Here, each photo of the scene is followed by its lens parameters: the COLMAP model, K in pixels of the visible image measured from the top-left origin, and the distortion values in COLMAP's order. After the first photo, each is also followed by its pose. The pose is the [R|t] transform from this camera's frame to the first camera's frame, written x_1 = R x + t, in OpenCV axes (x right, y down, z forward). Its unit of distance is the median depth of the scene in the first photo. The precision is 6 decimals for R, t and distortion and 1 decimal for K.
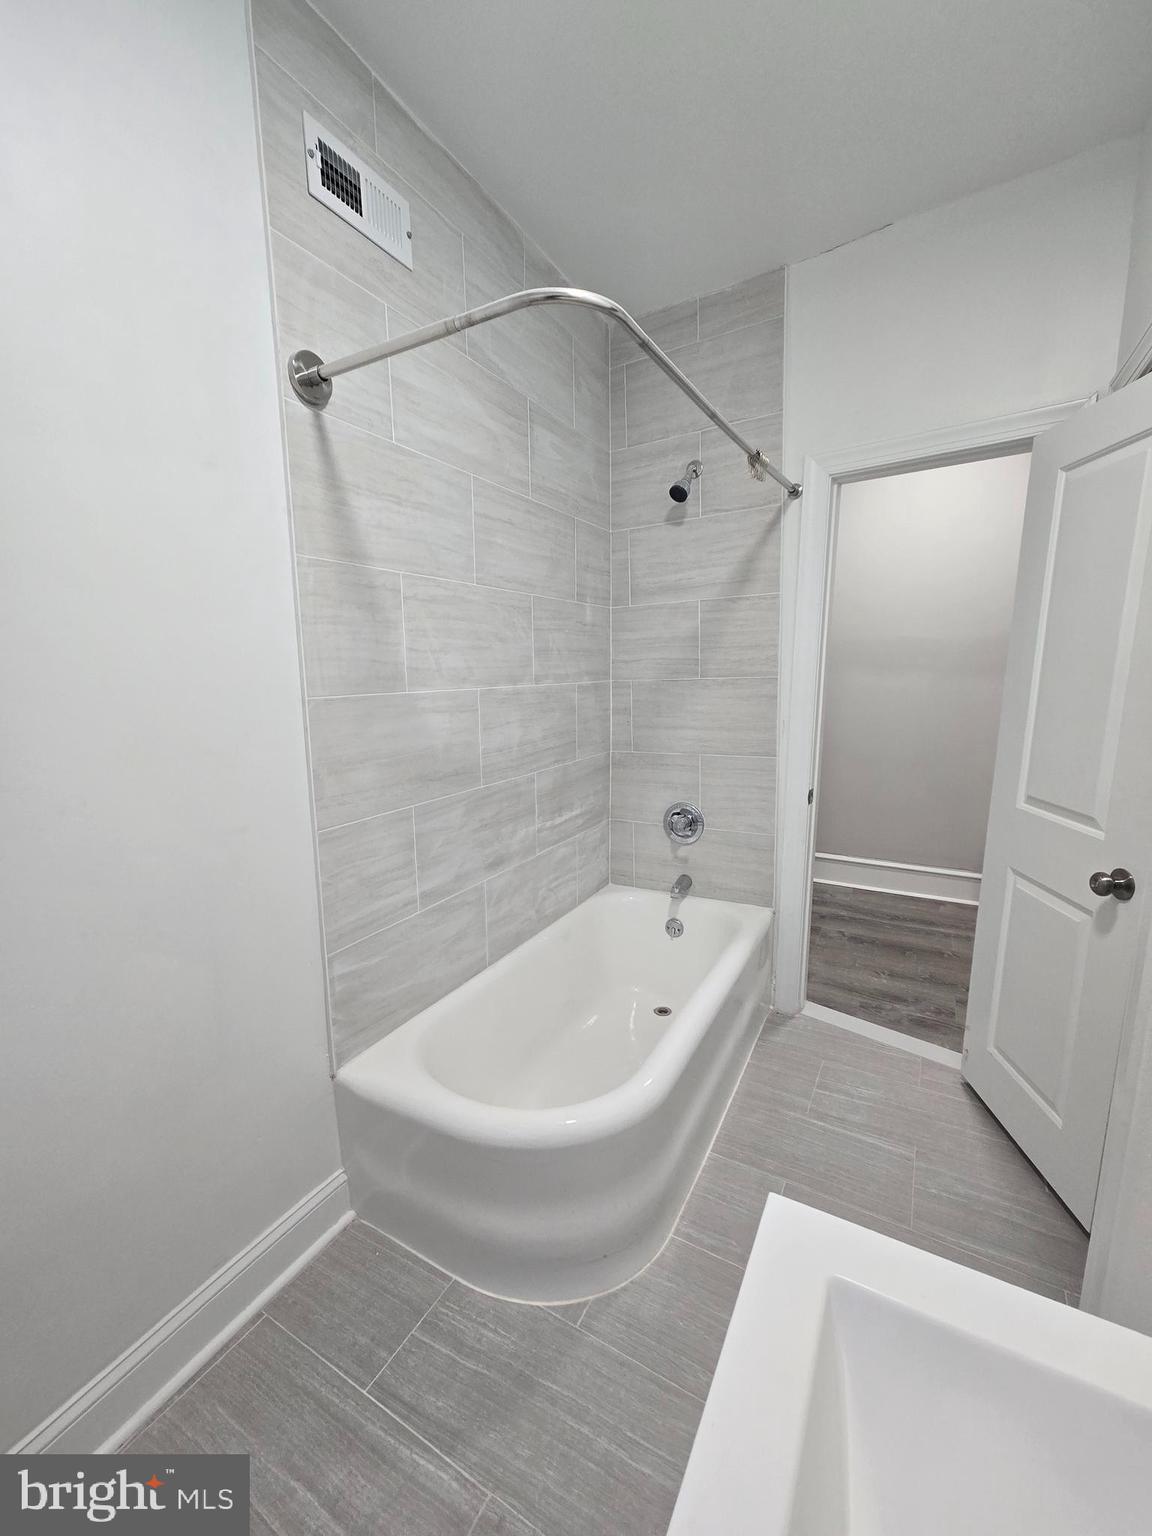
lens RADIAL K [[631.7, 0, 582.0], [0, 631.7, 772.8], [0, 0, 1]] dist [0.000533, 0.000914]
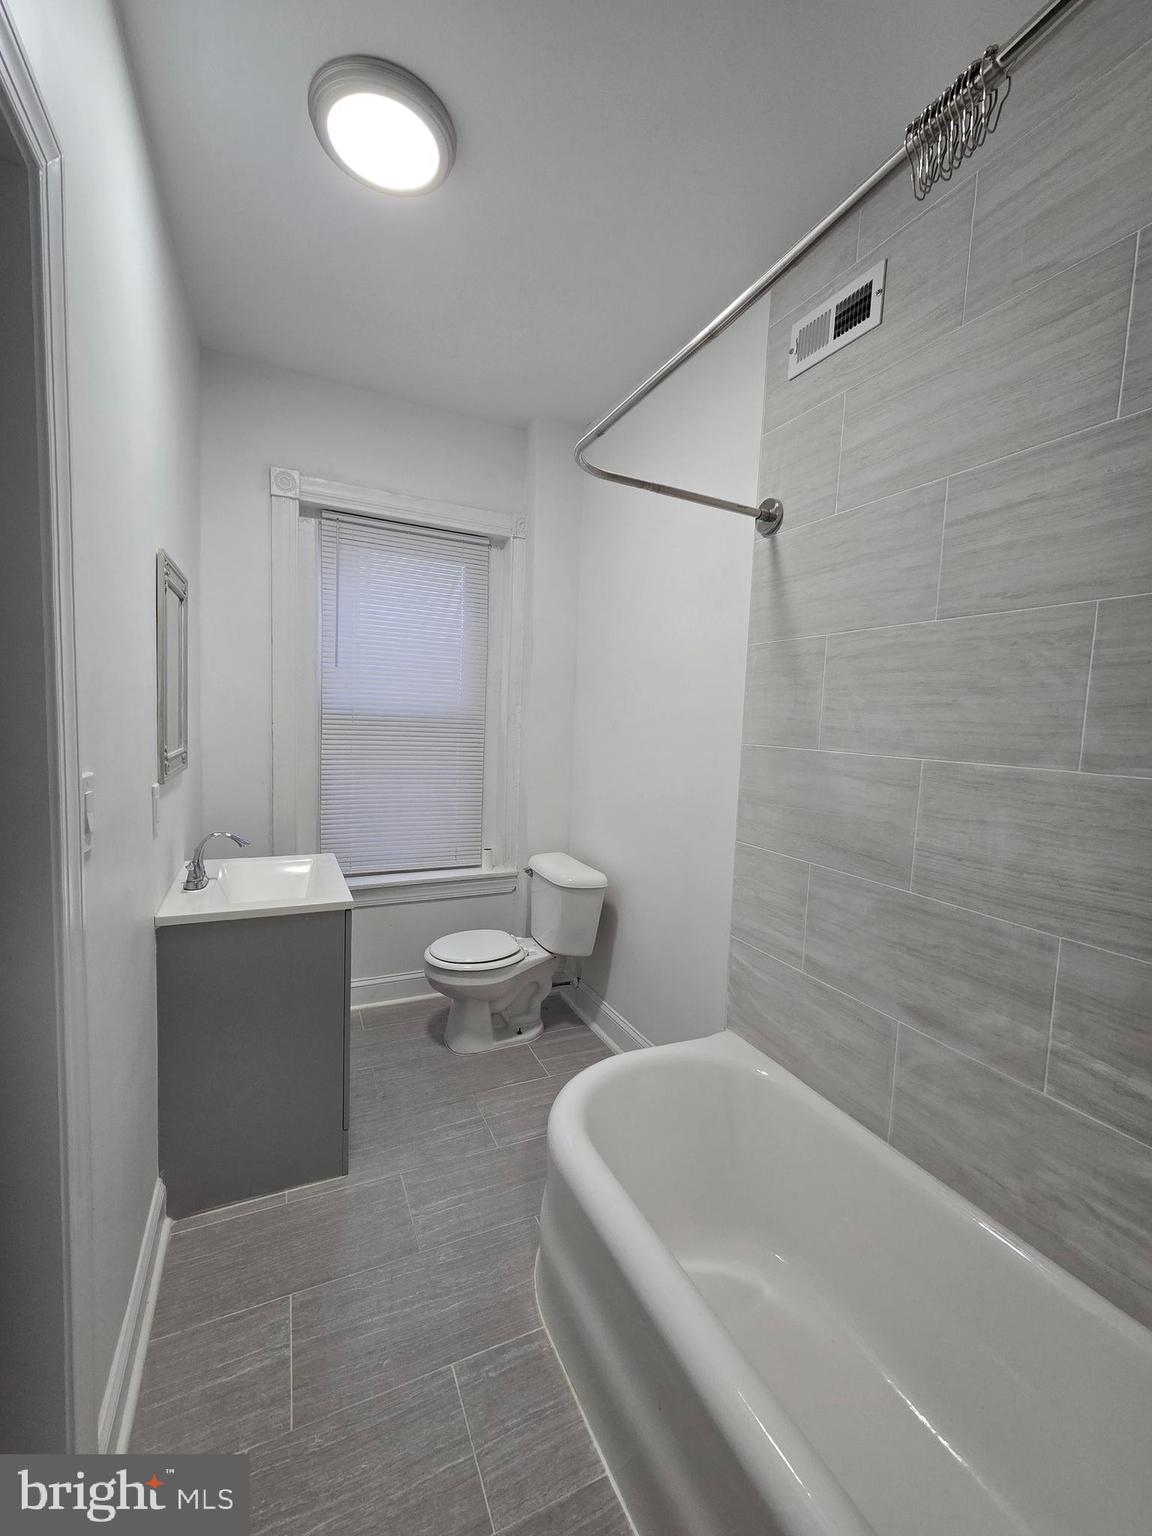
lens RADIAL K [[631.7, 0, 584.3], [0, 631.7, 761.9], [0, 0, 1]] dist [0.000533, 0.000914]
pose [[-0.576866, 0.041246, -0.815797, 0.635938], [-0.172486, 0.970053, 0.171014, -0.180536], [0.798420, 0.239366, -0.552476, 1.047503]]
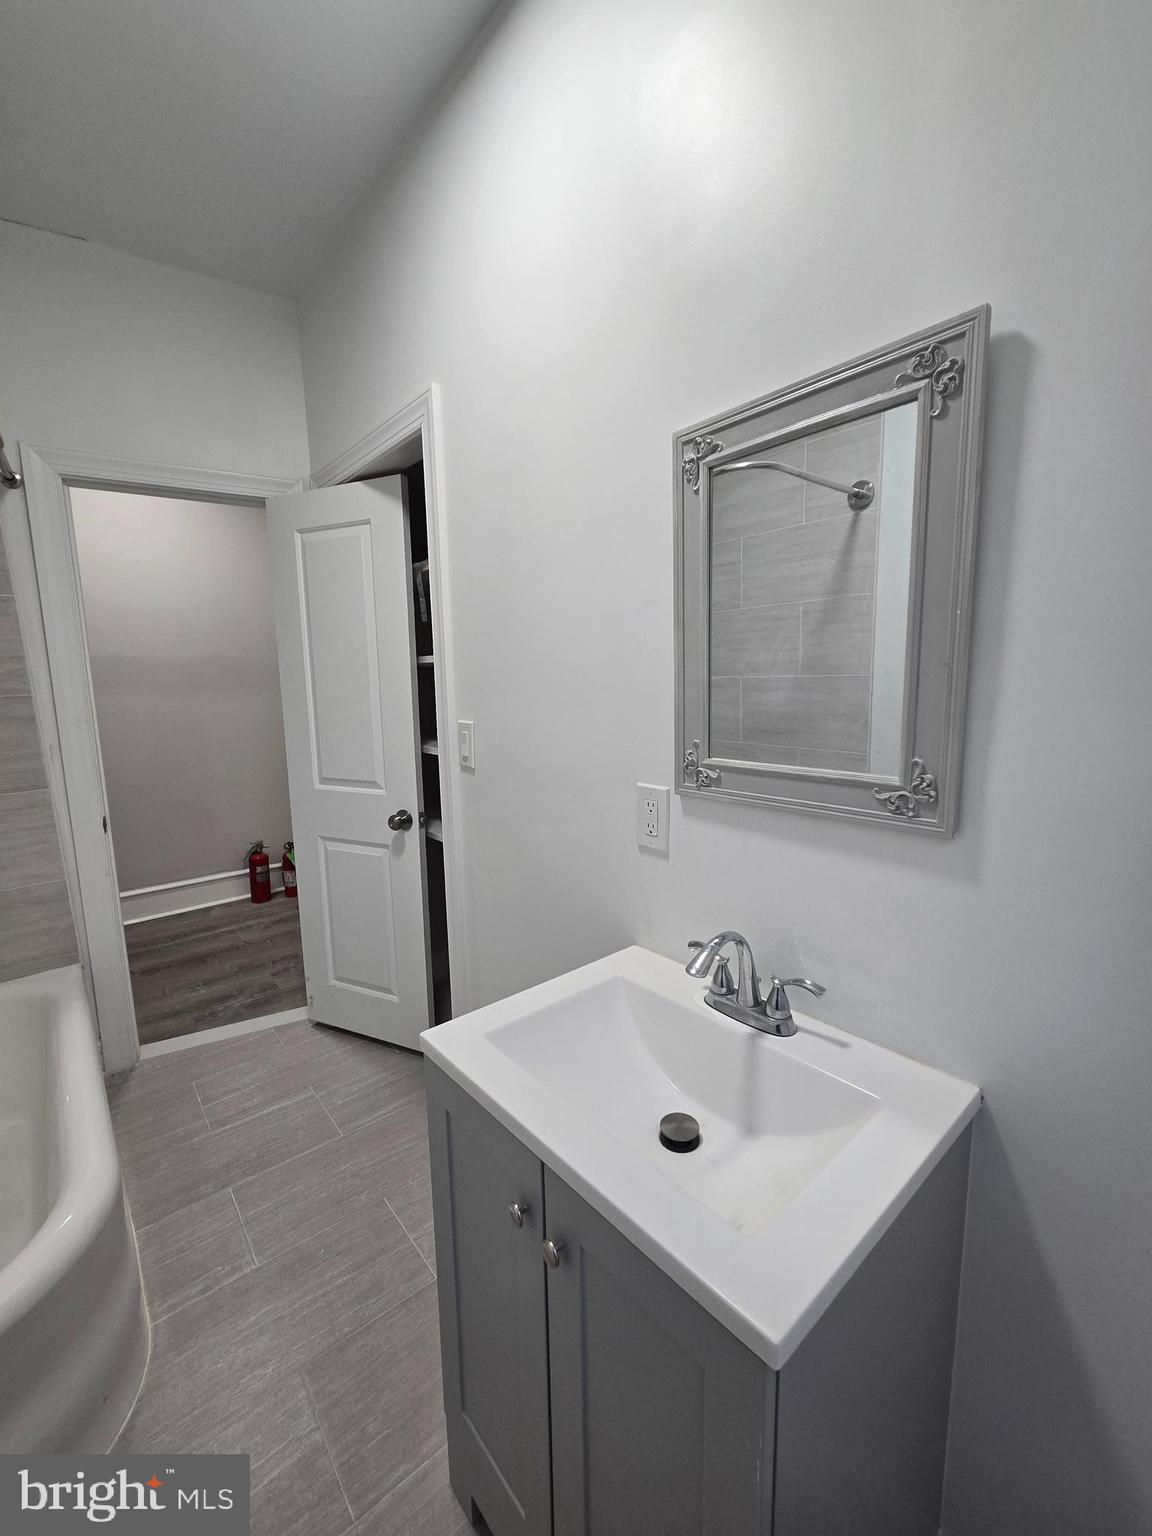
lens RADIAL K [[631.7, 0, 585.4], [0, 631.7, 772.0], [0, 0, 1]] dist [0.000533, 0.000914]
pose [[0.350723, -0.138668, 0.926156, -0.270345], [0.173765, 0.981438, 0.081143, 0.011635], [-0.920217, 0.132475, 0.368309, 0.019485]]
